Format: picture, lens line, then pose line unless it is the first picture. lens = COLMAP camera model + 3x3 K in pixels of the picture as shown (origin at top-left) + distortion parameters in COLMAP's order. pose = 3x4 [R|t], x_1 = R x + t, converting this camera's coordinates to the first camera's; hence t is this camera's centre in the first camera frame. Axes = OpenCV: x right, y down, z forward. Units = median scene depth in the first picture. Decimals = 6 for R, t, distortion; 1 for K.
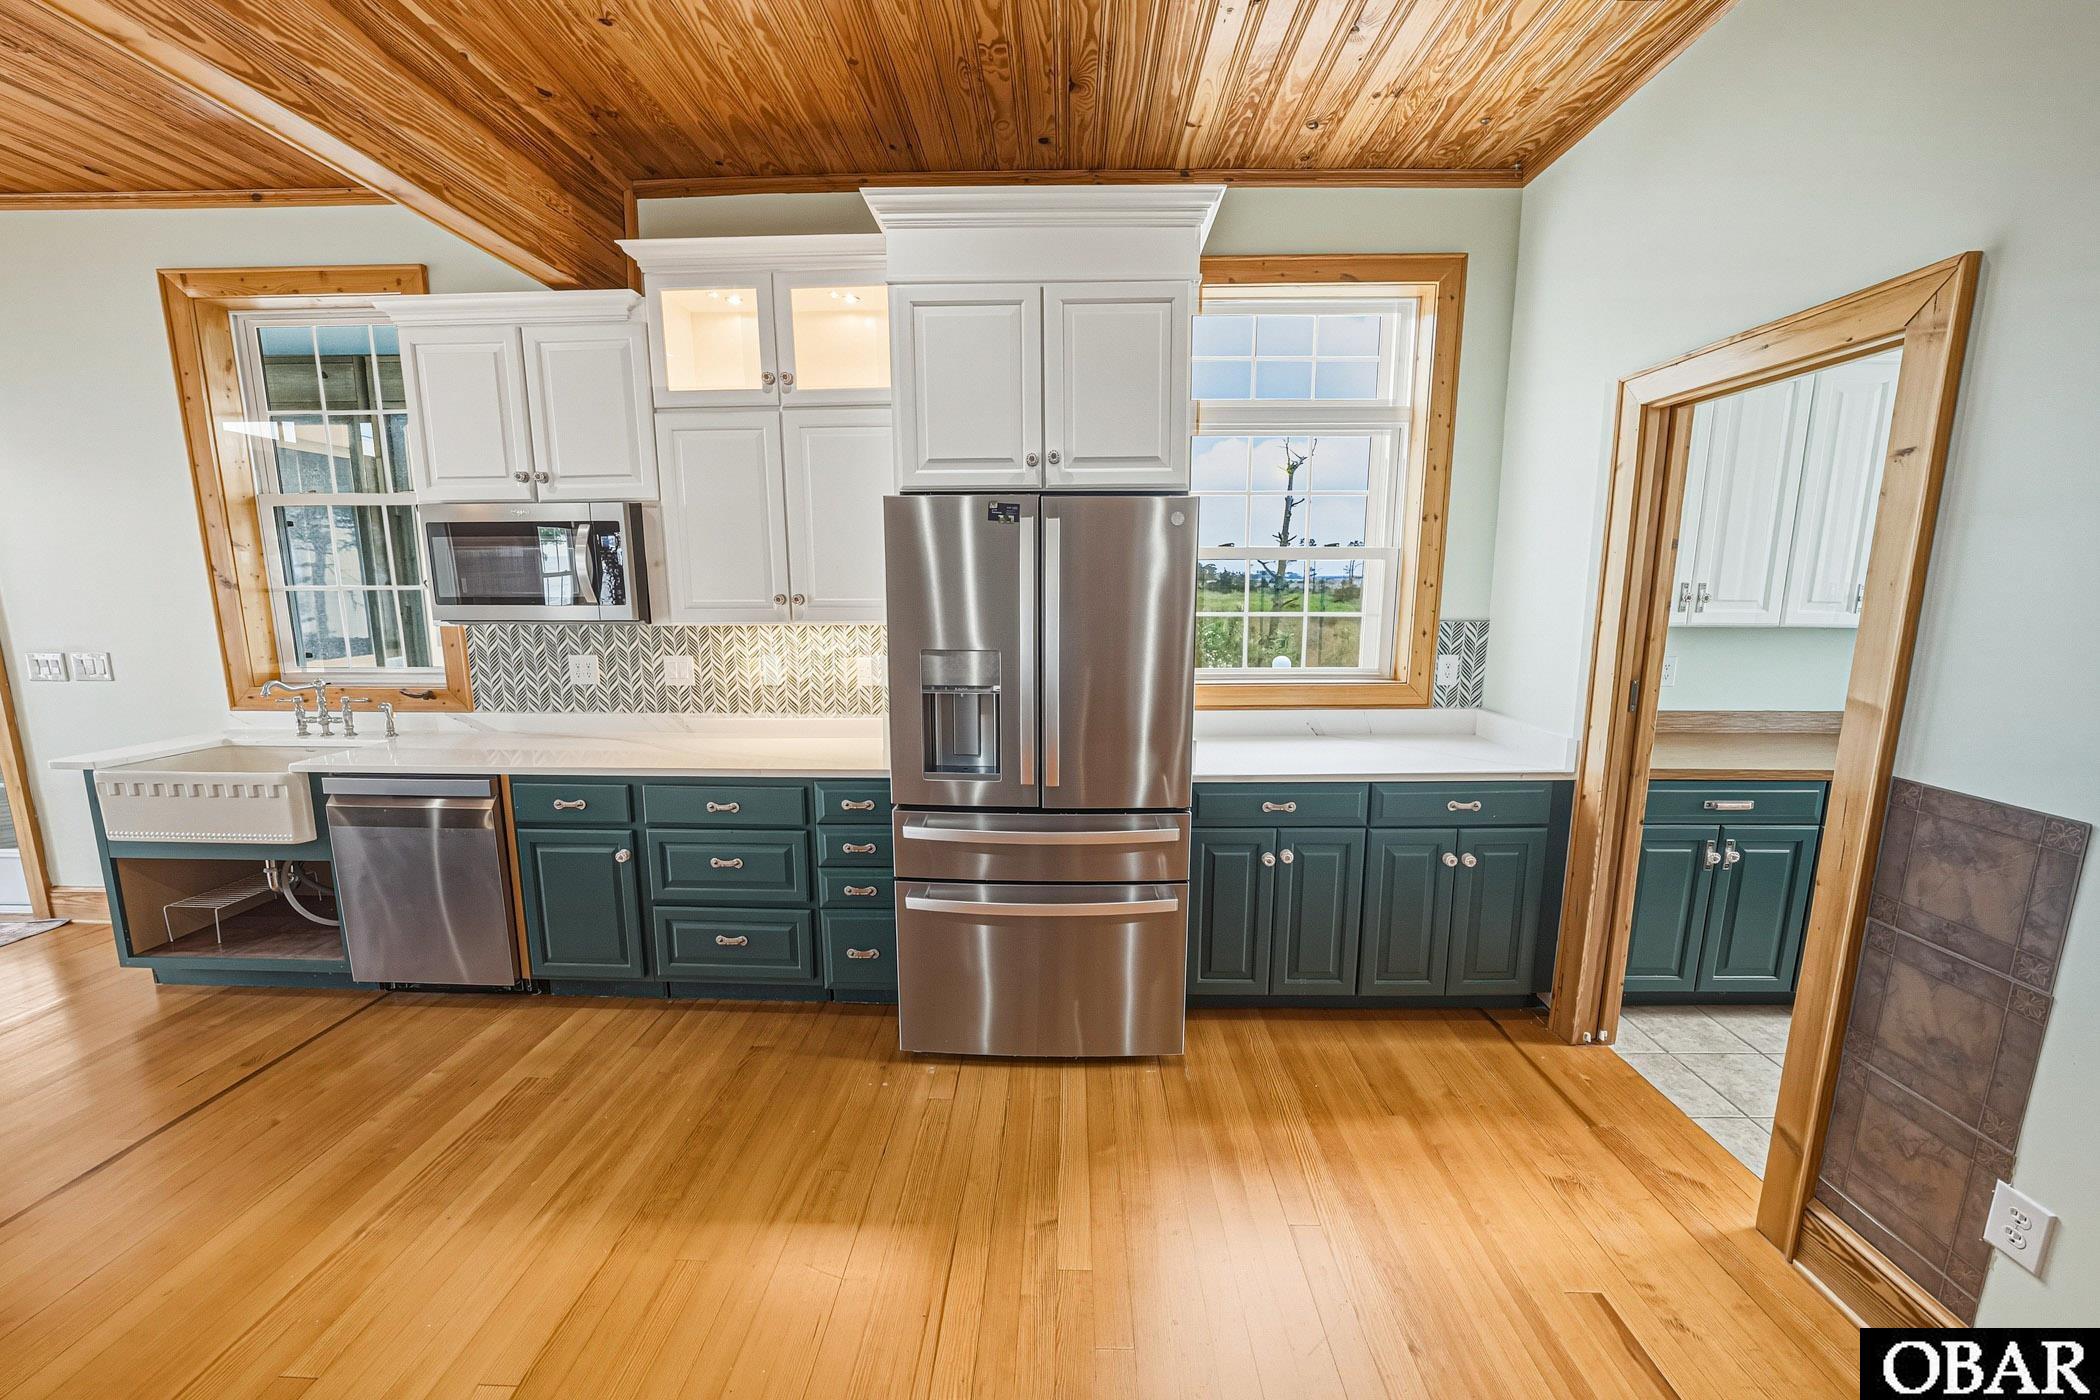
lens RADIAL K [[763.7, 0, 1050.0], [0, 763.7, 700.0], [0, 0, 1]] dist [-0.000381, 0.000000]
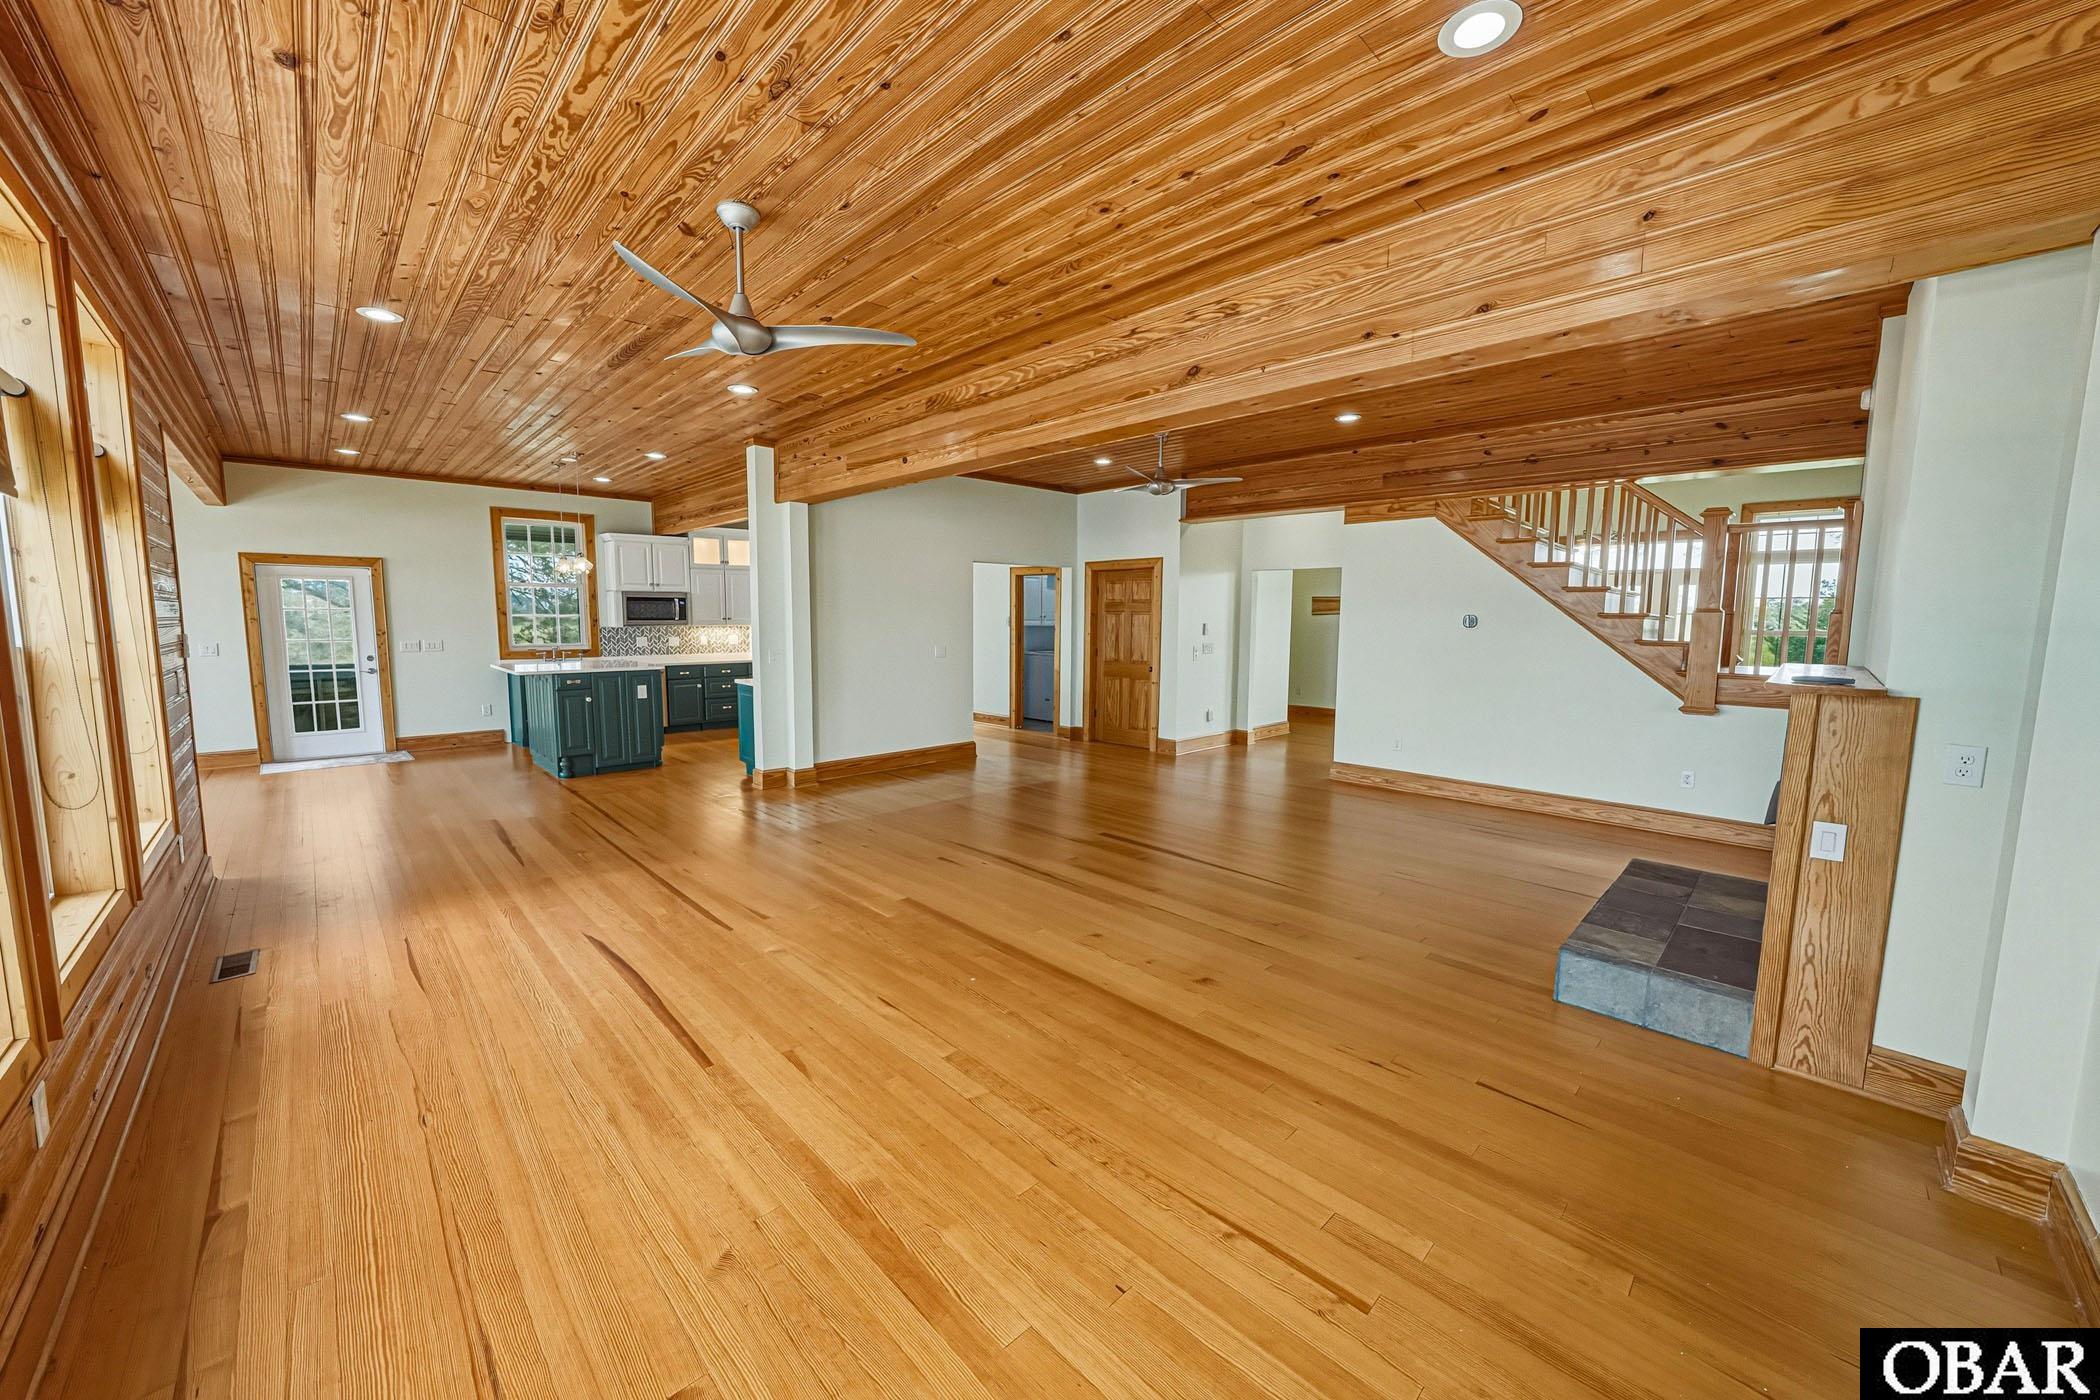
lens RADIAL K [[763.7, 0, 1050.0], [0, 763.7, 700.0], [0, 0, 1]] dist [-0.000381, 0.000000]
pose [[0.702750, -0.066643, 0.708309, -1.964737], [0.097455, 0.995235, -0.003050, 0.439285], [-0.704731, 0.071172, 0.705896, -2.806643]]
